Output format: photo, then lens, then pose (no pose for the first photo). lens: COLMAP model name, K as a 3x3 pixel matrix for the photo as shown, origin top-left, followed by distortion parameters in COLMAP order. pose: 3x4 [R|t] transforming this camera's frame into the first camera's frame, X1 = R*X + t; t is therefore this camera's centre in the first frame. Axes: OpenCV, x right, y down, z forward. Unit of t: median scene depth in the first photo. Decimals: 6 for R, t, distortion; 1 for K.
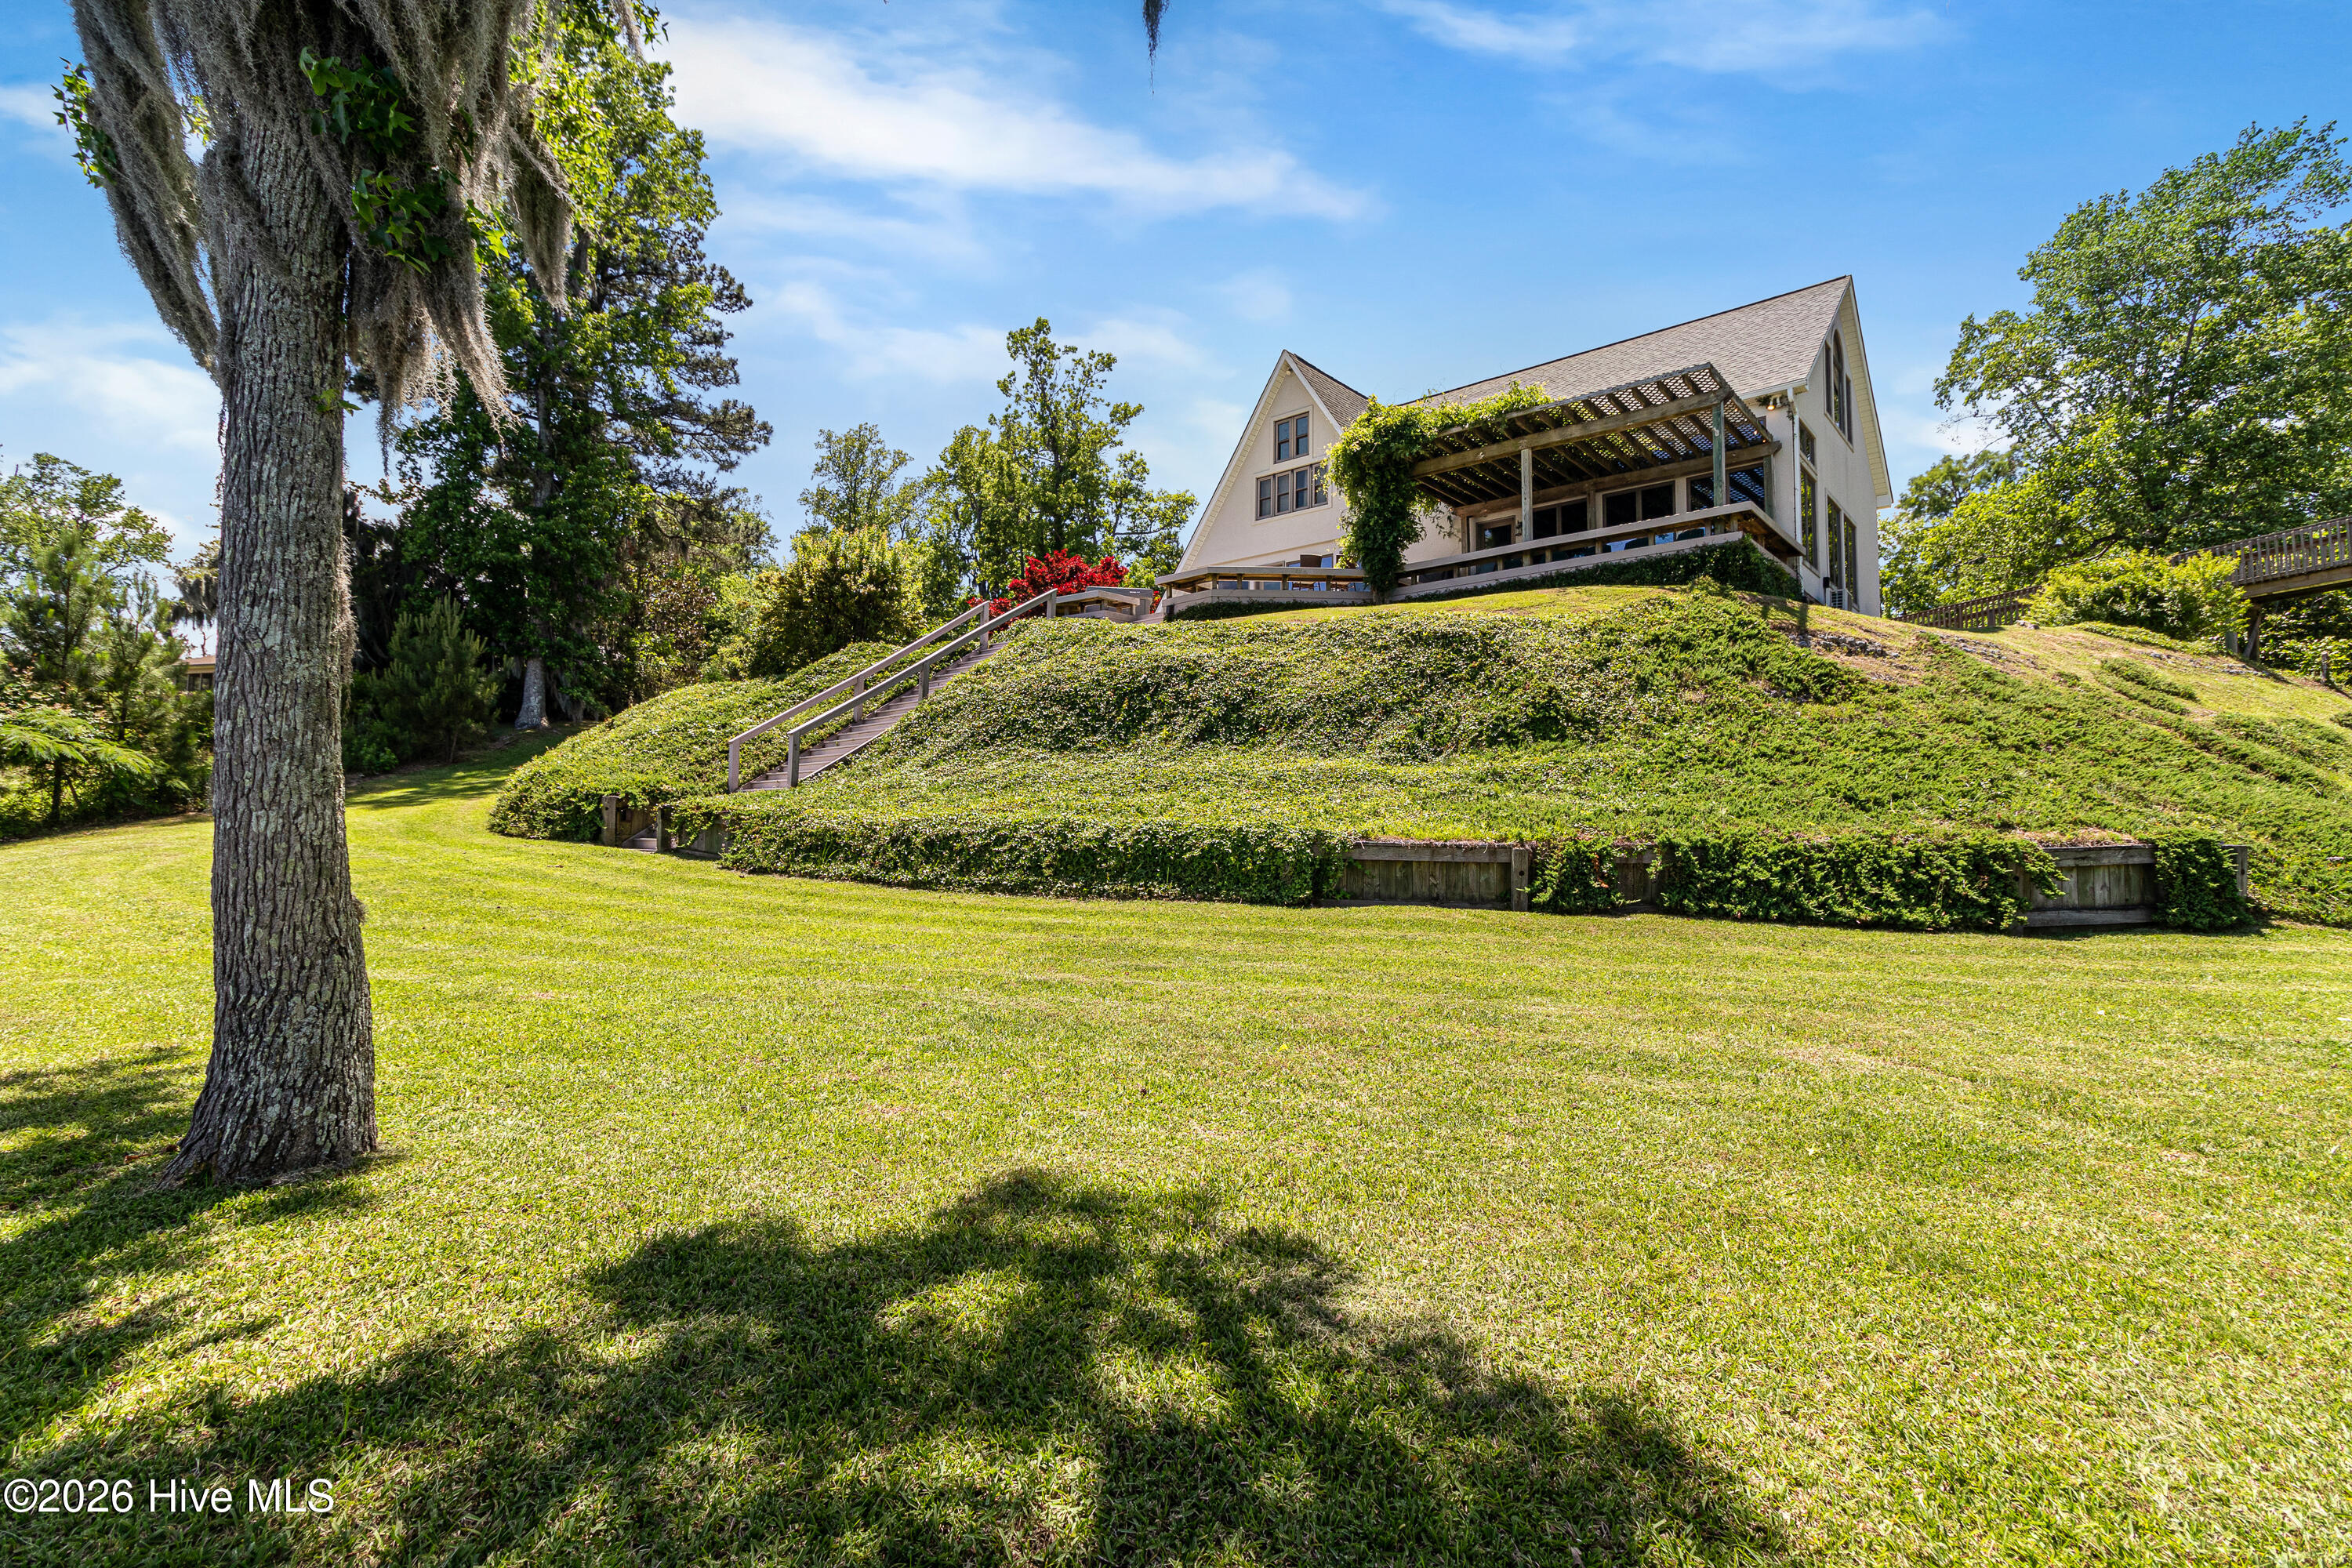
lens RADIAL K [[1102.4, 0, 1176.0], [0, 1102.4, 784.0], [0, 0, 1]] dist [0.000133, 0.000006]
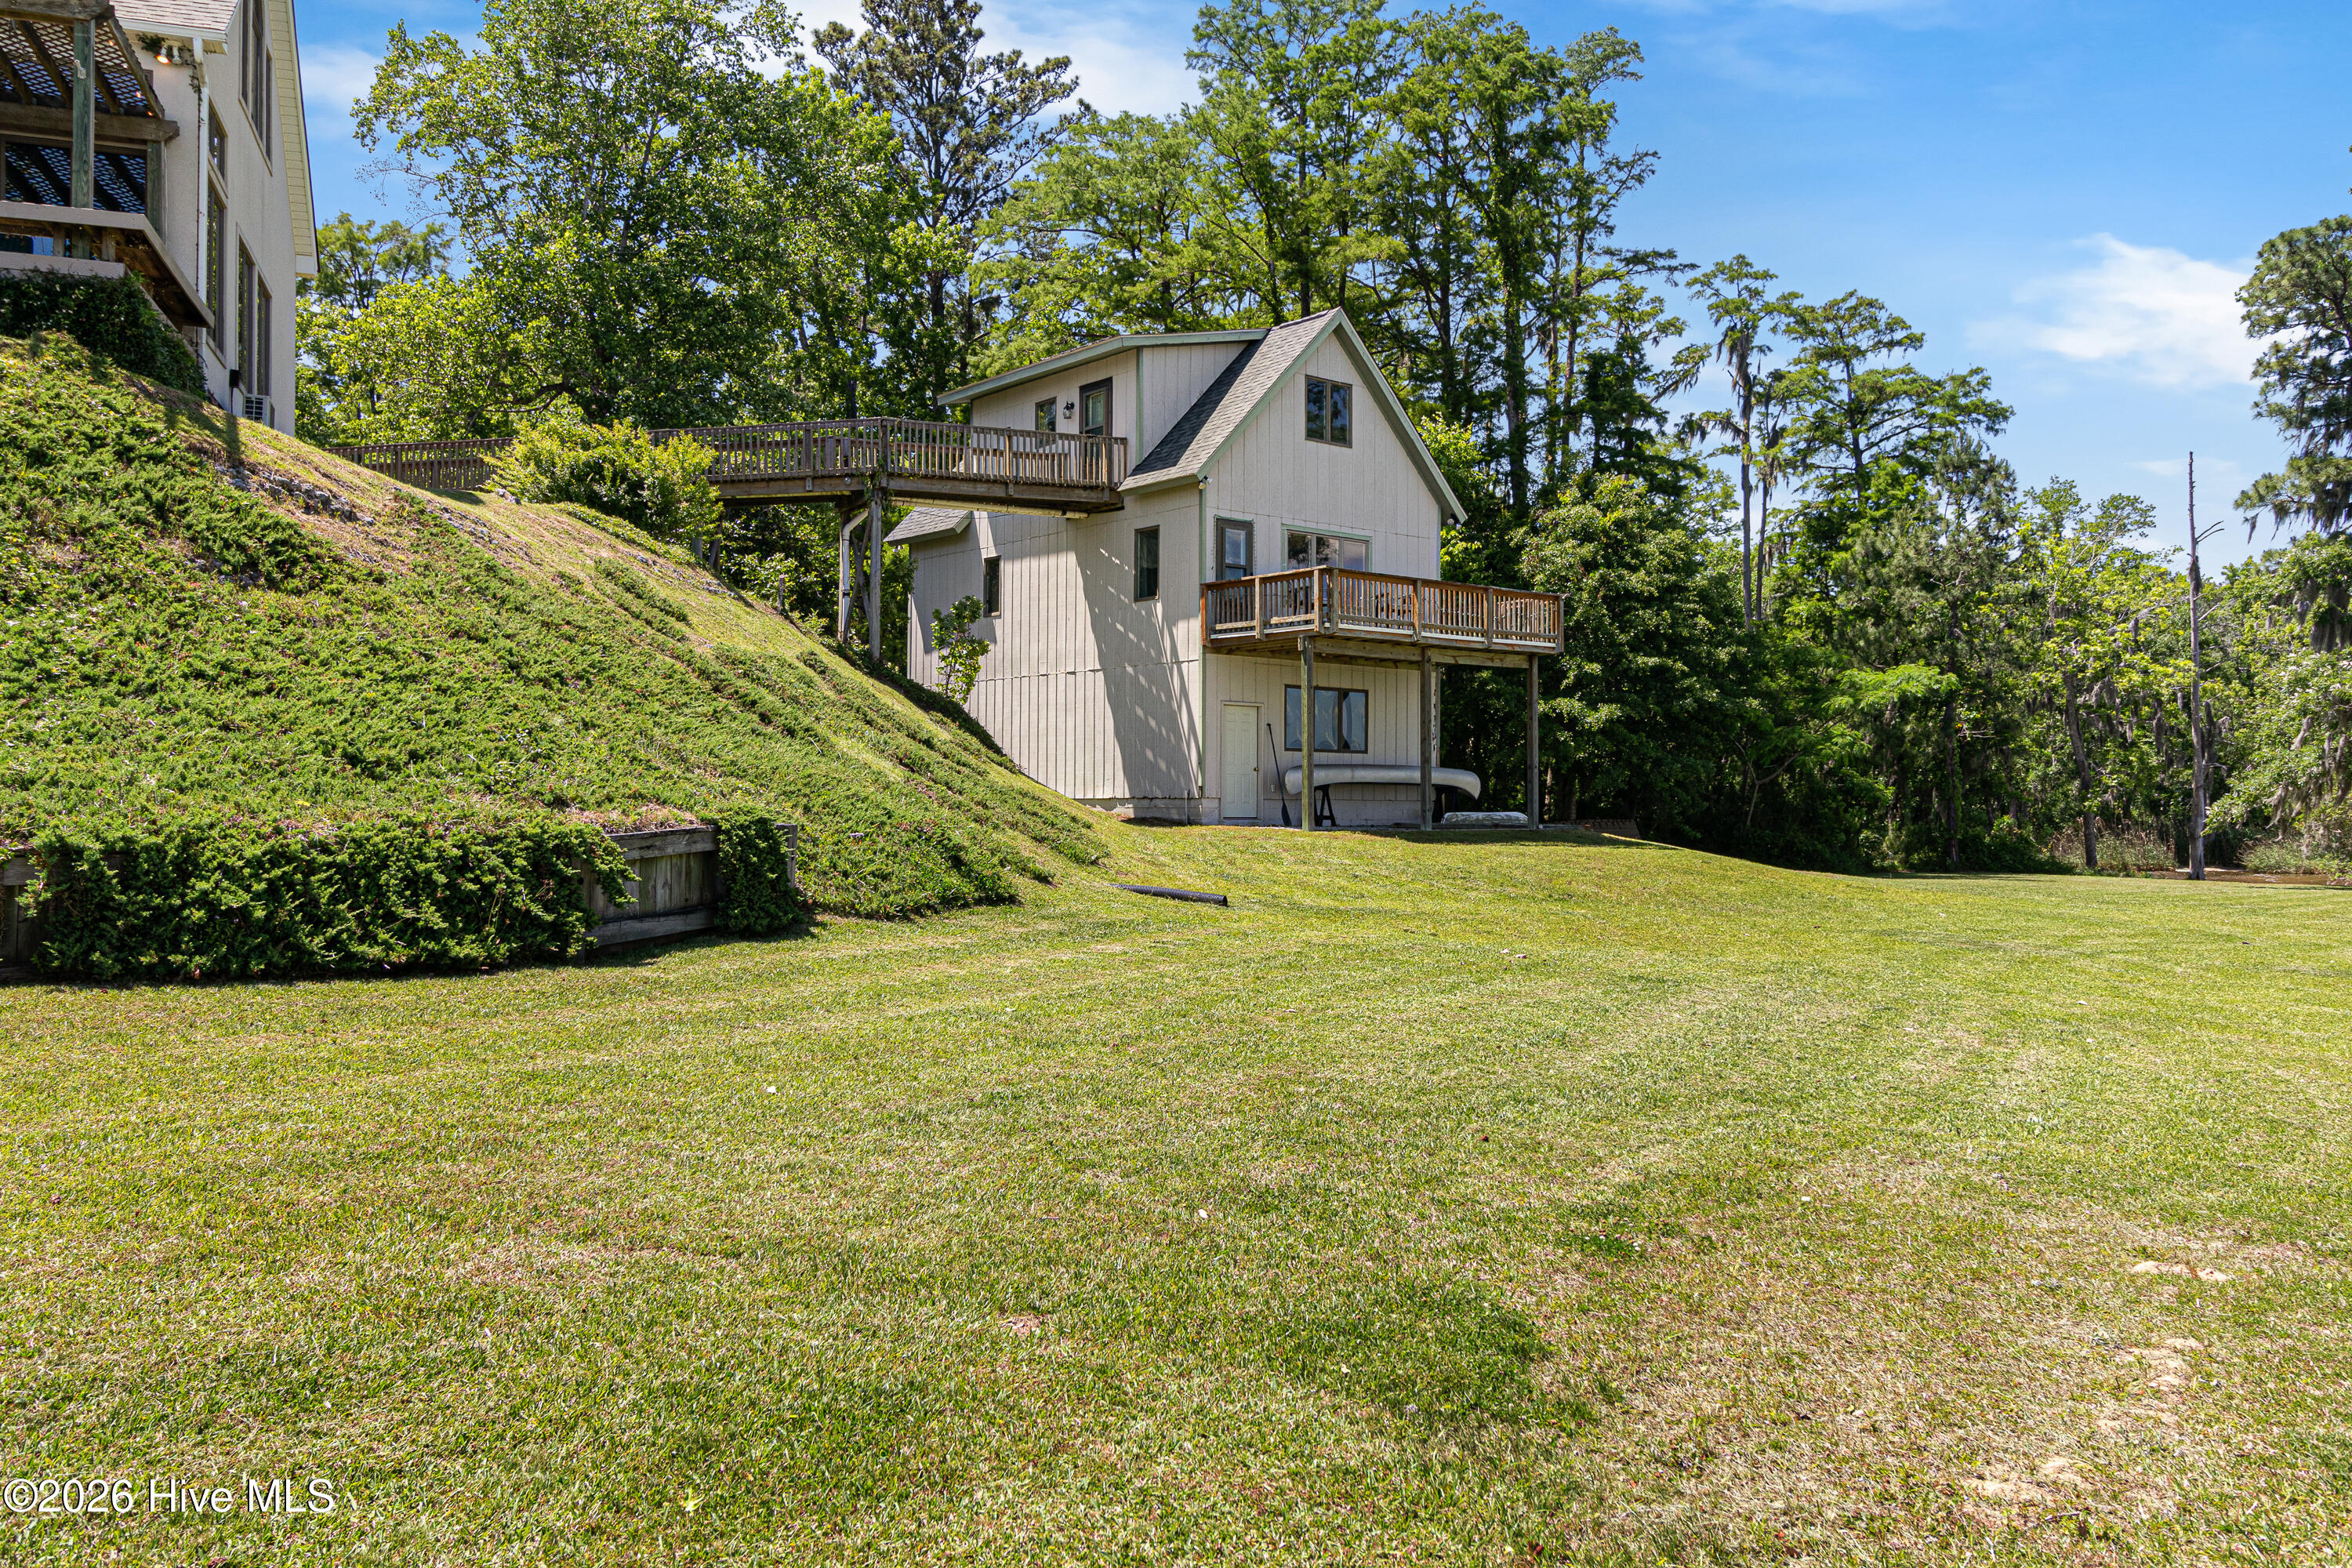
lens RADIAL K [[1760.7, 0, 1166.5], [0, 1760.7, 758.6], [0, 0, 1]] dist [-0.000508, 0.003892]
pose [[0.480656, 0.008818, 0.876865, -0.025554], [-0.047085, 0.998766, 0.015766, -0.019454], [-0.875644, -0.048865, 0.480478, 0.108520]]
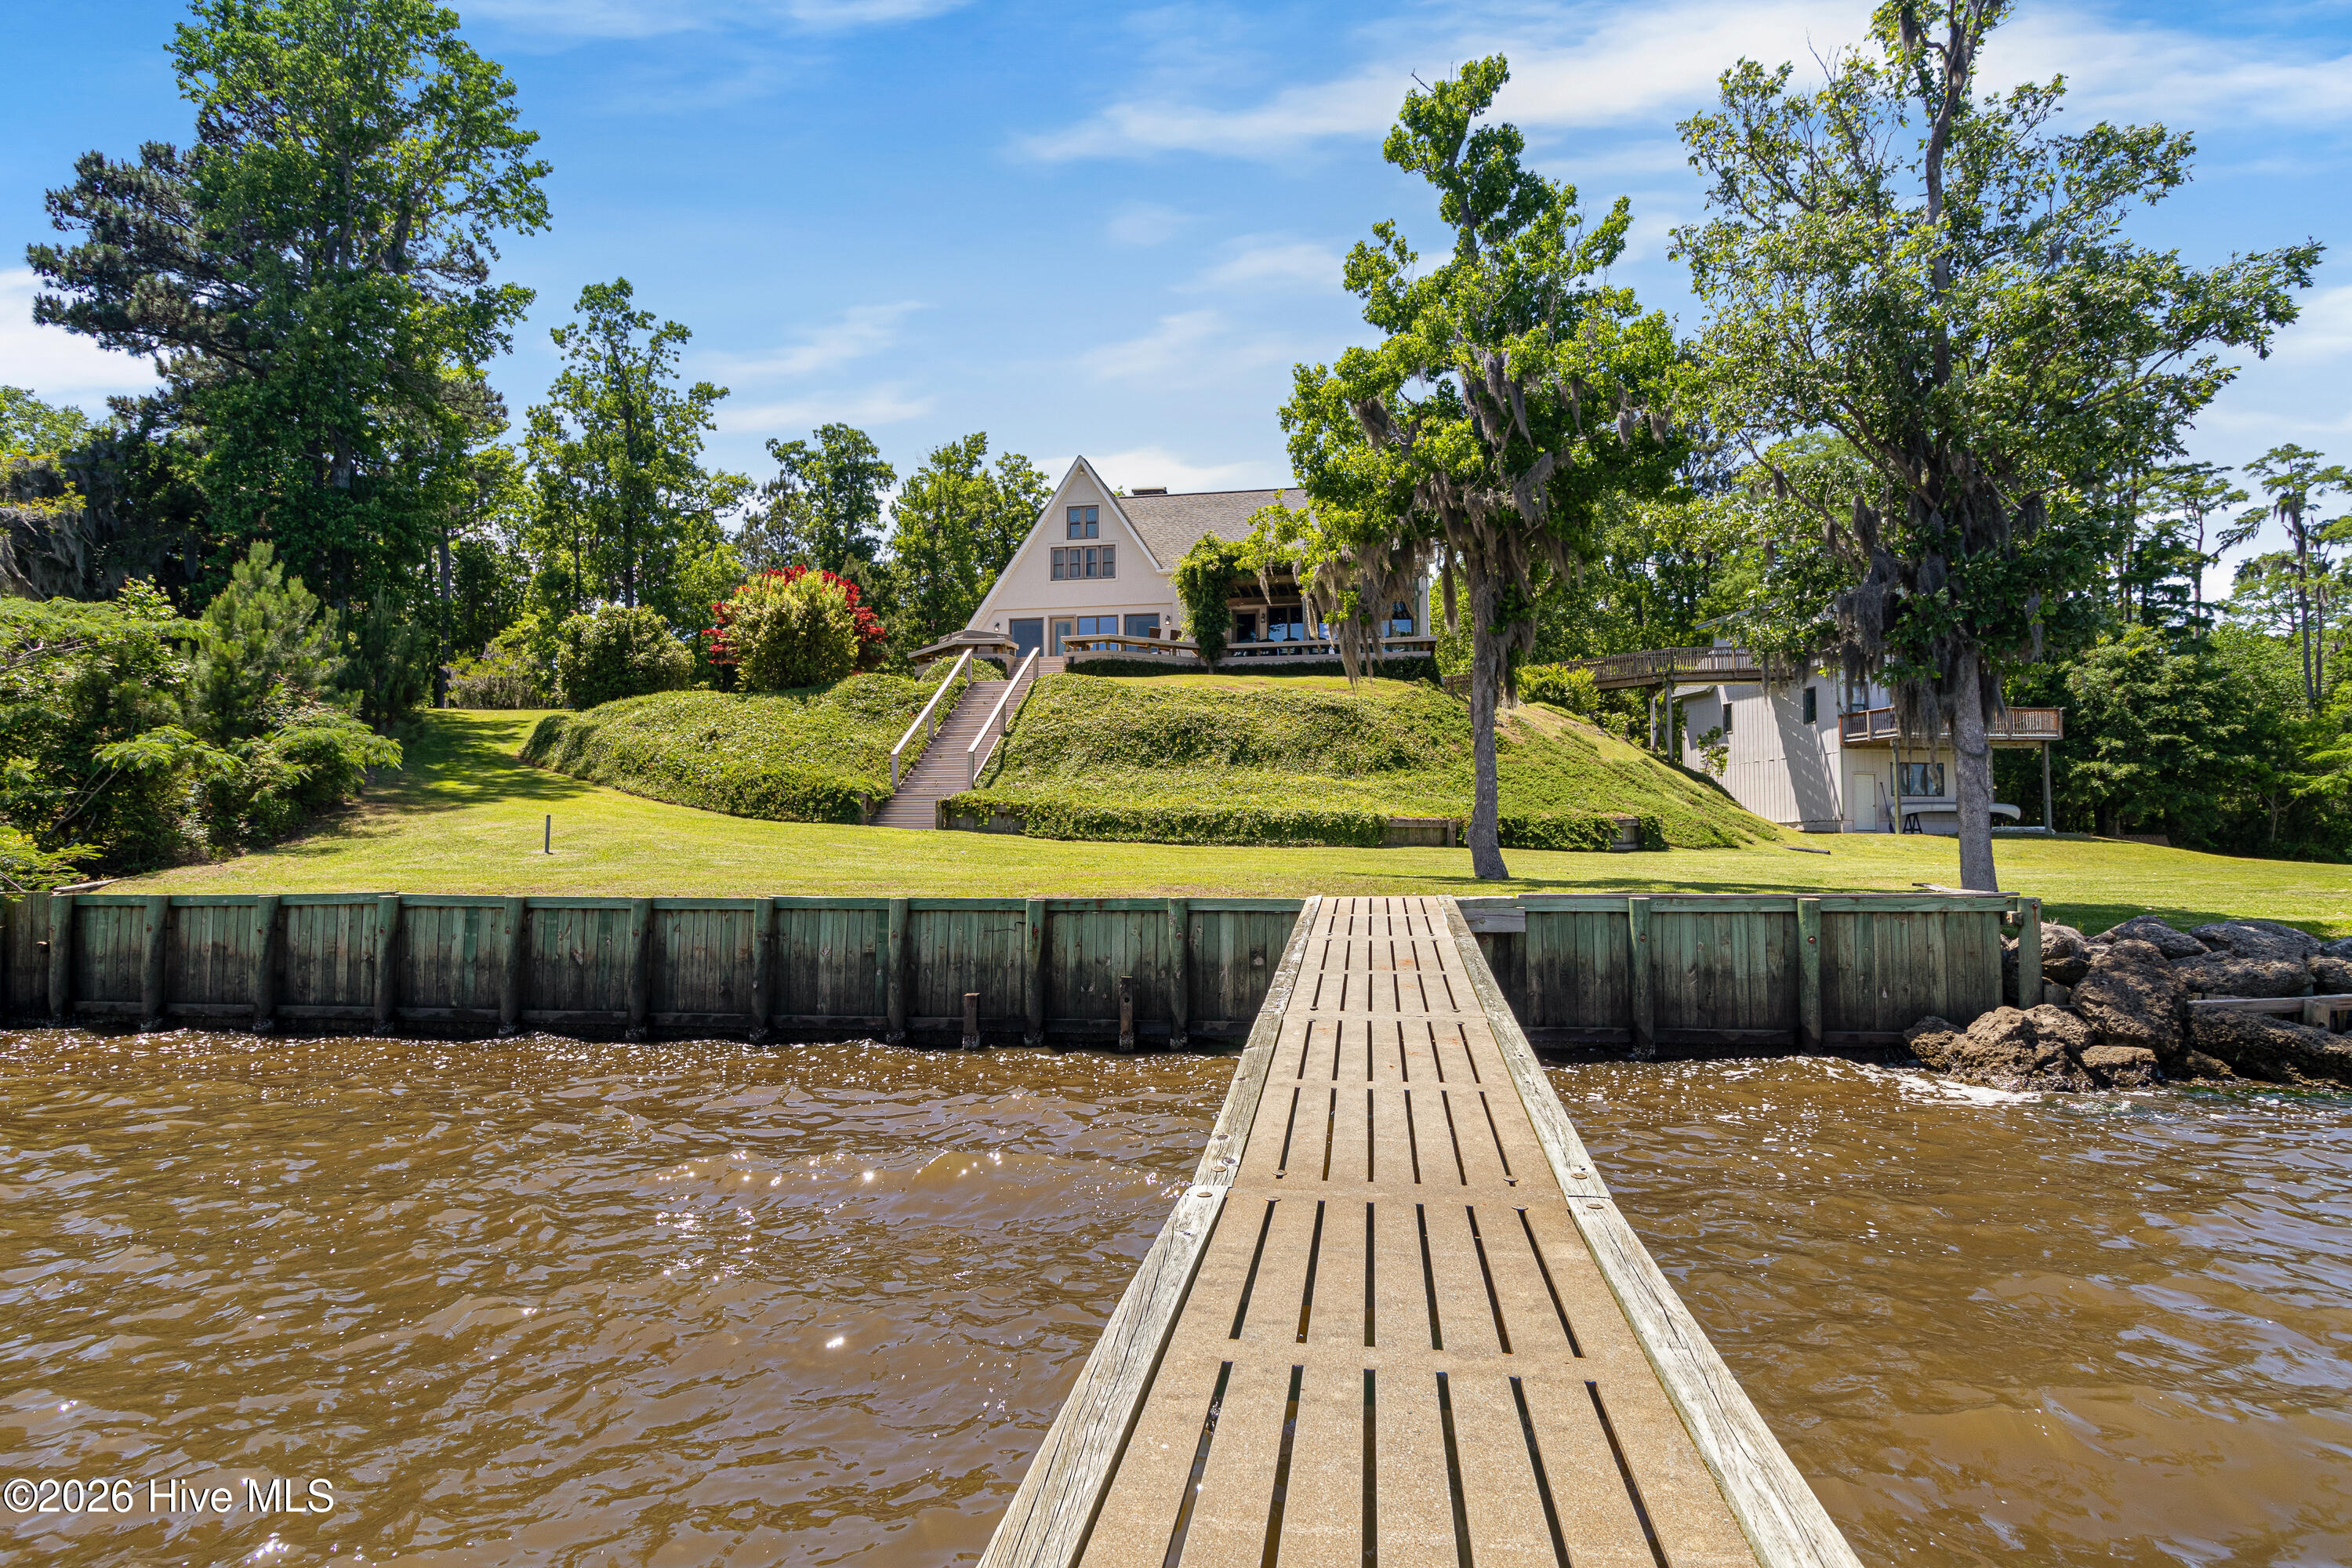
lens RADIAL K [[1267.4, 0, 1173.6], [0, 1267.4, 793.4], [0, 0, 1]] dist [0.001927, -0.002360]
pose [[0.850389, 0.007291, 0.526104, -1.209305], [-0.015061, 0.999832, 0.010488, -0.013425], [-0.525939, -0.016842, 0.850356, -0.715669]]
